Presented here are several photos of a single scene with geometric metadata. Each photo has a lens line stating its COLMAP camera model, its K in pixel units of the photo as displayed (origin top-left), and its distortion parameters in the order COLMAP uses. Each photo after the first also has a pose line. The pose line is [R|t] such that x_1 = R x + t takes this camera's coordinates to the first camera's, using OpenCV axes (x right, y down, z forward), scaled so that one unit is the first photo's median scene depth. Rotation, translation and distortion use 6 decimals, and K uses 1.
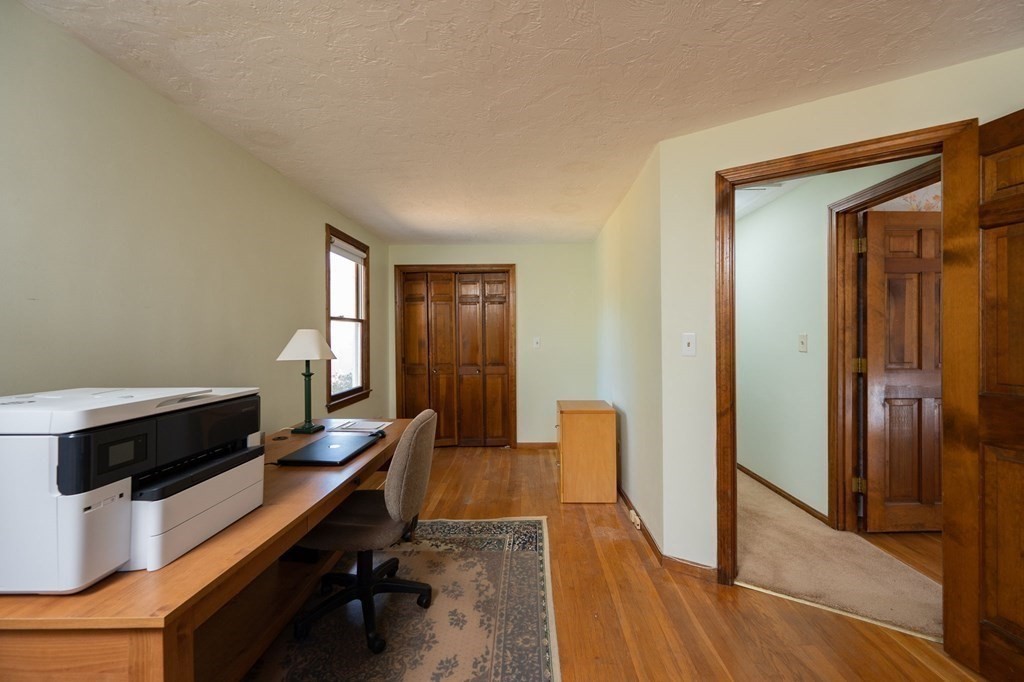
lens RADIAL K [[411.4, 0, 515.6], [0, 411.4, 339.4], [0, 0, 1]] dist [0.004573, -0.000393]
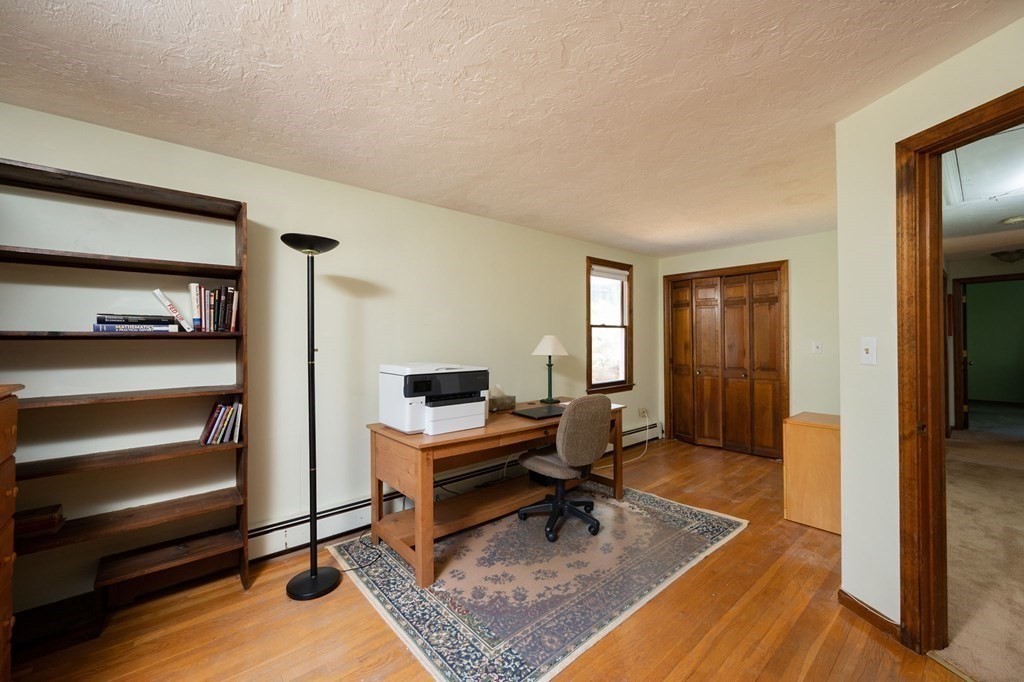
lens RADIAL K [[411.4, 0, 508.5], [0, 411.4, 338.9], [0, 0, 1]] dist [0.004573, -0.000393]
pose [[0.658020, 0.001065, -0.753000, 0.385321], [-0.005120, 0.999982, -0.003060, -0.004165], [0.752983, 0.005869, 0.658014, -0.082712]]
